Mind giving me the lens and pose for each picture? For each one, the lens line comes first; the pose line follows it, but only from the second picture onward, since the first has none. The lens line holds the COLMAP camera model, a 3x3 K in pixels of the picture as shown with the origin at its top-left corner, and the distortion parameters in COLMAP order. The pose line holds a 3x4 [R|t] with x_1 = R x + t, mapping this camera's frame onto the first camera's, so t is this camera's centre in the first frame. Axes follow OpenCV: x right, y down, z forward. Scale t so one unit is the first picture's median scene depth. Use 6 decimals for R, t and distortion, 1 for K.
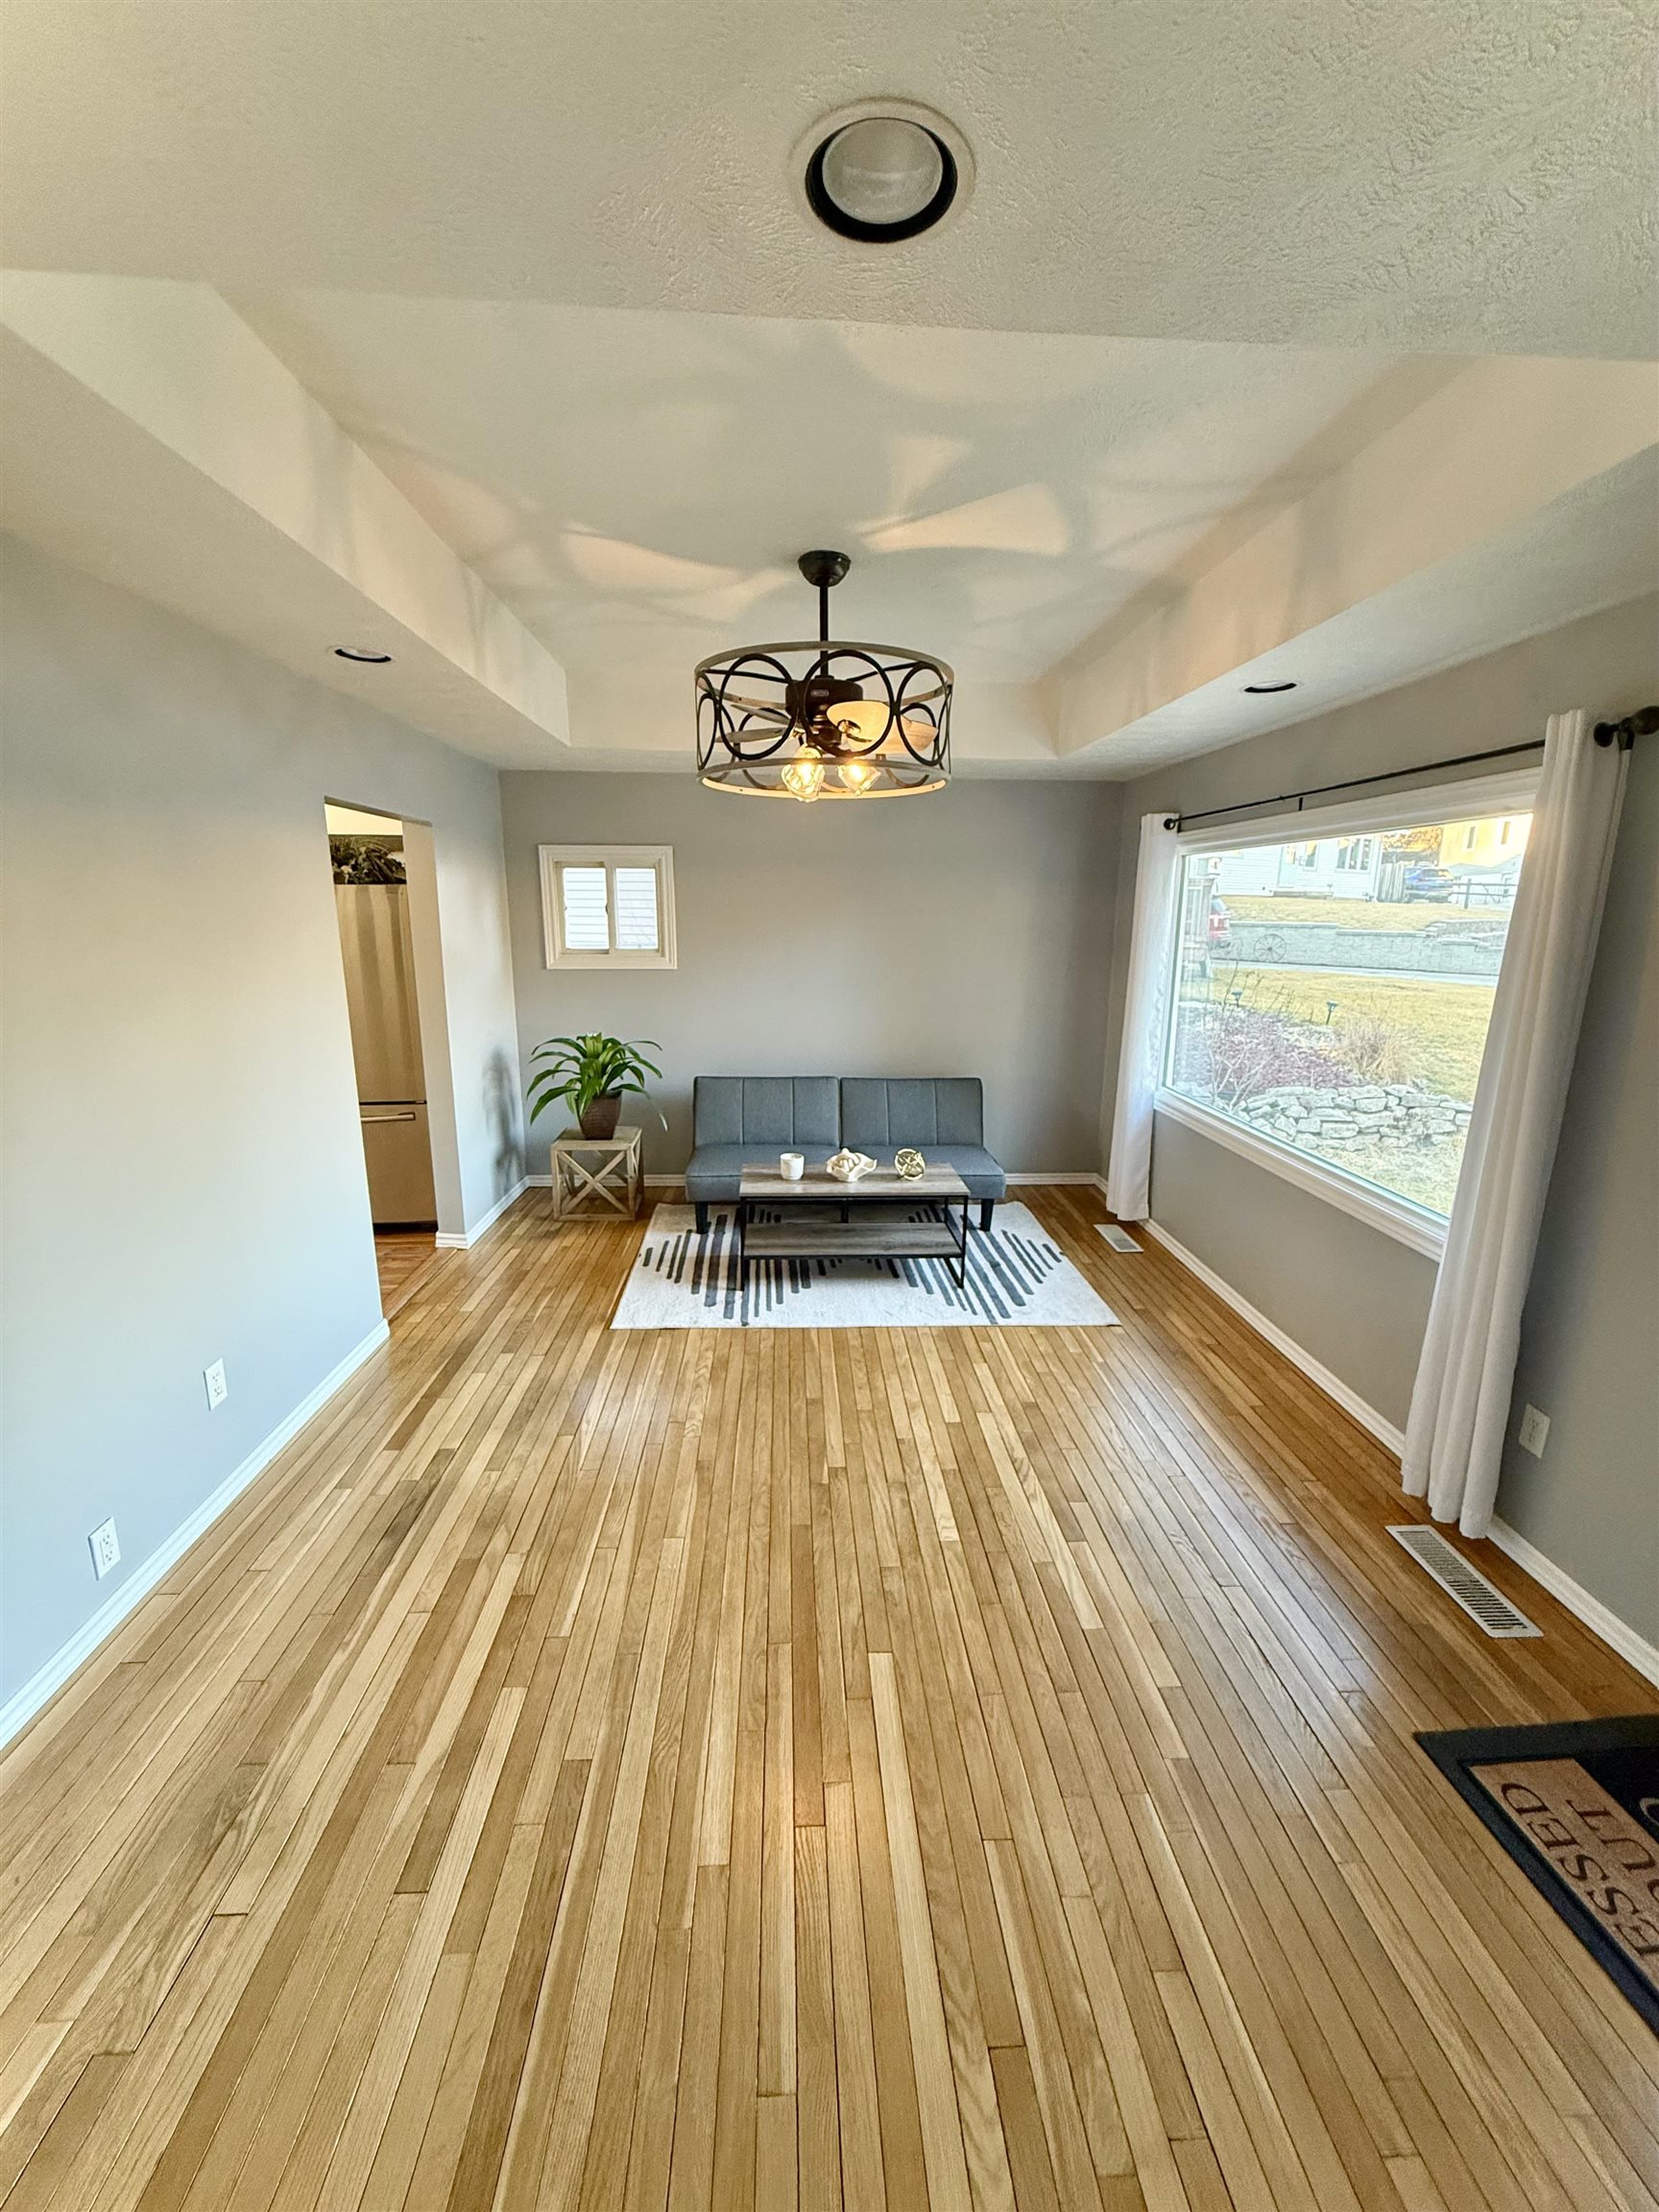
lens RADIAL K [[883.5, 0, 828.5], [0, 883.5, 1104.7], [0, 0, 1]] dist [-0.001874, 0.000570]
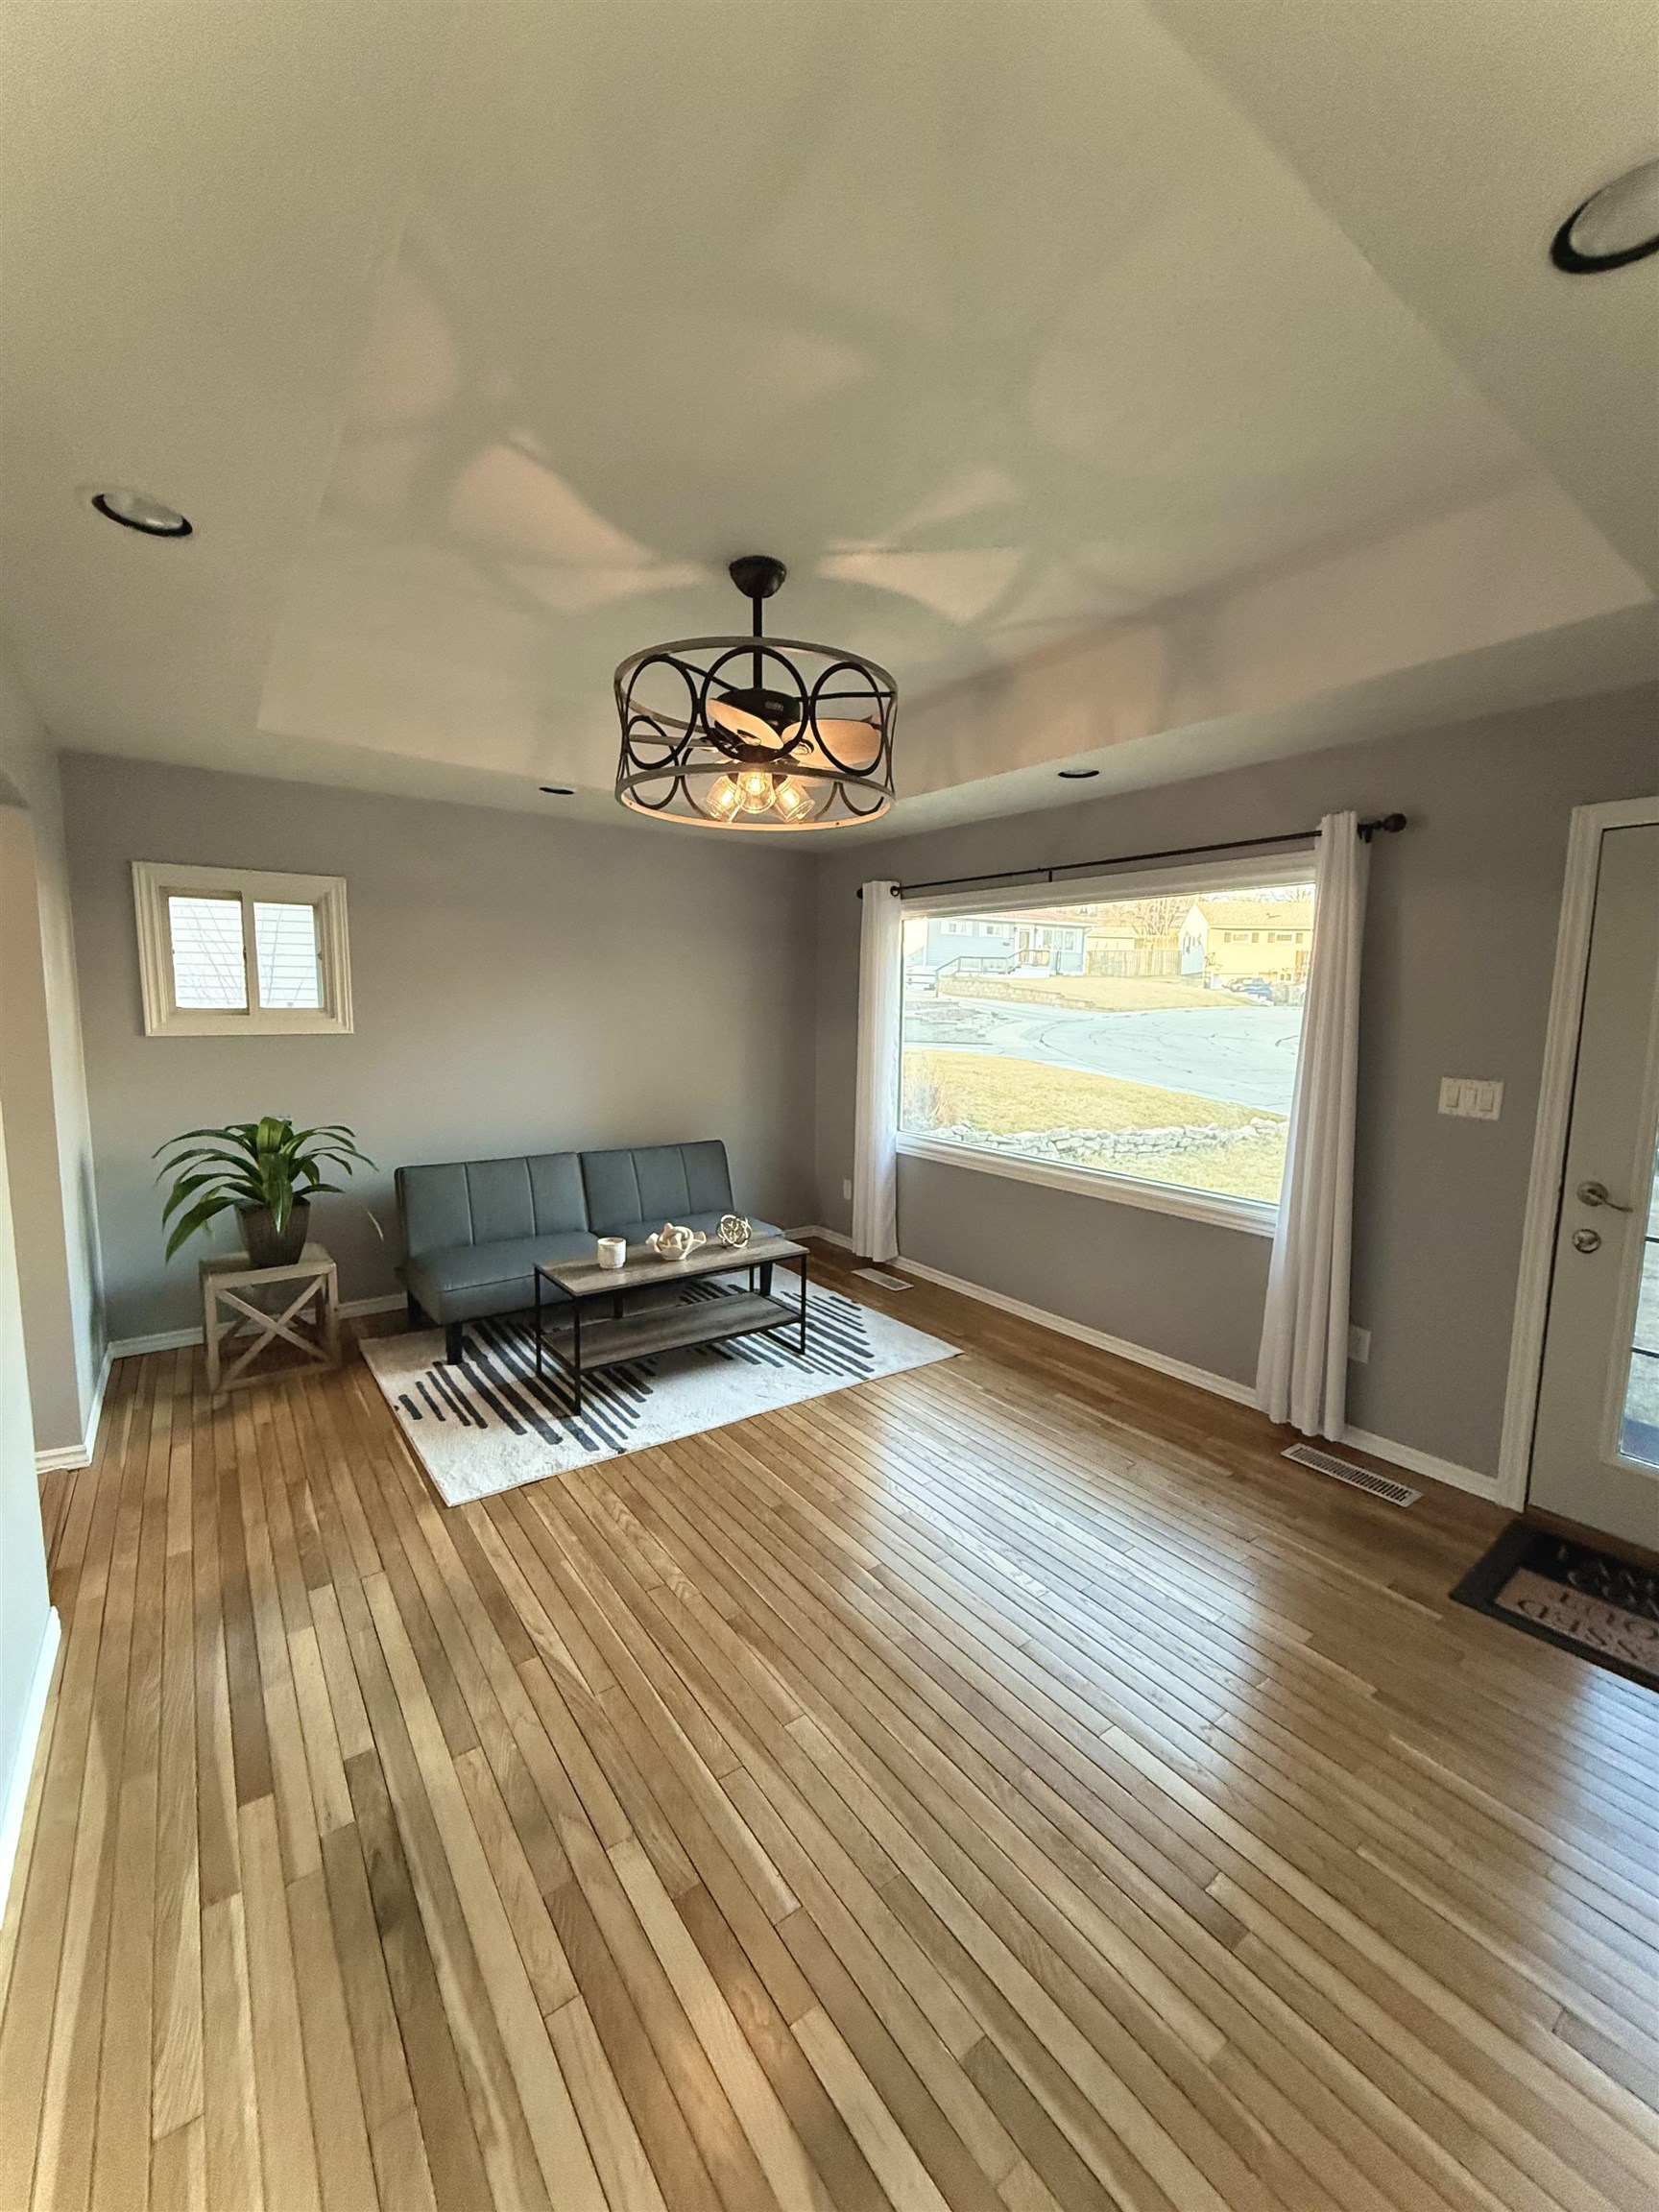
lens RADIAL K [[883.5, 0, 832.1], [0, 883.5, 1104.1], [0, 0, 1]] dist [-0.001874, 0.000570]
pose [[0.834011, -0.060609, 0.548409, -0.352698], [0.111986, 0.991855, -0.060689, 0.003928], [-0.540263, 0.112029, 0.834005, 0.181156]]
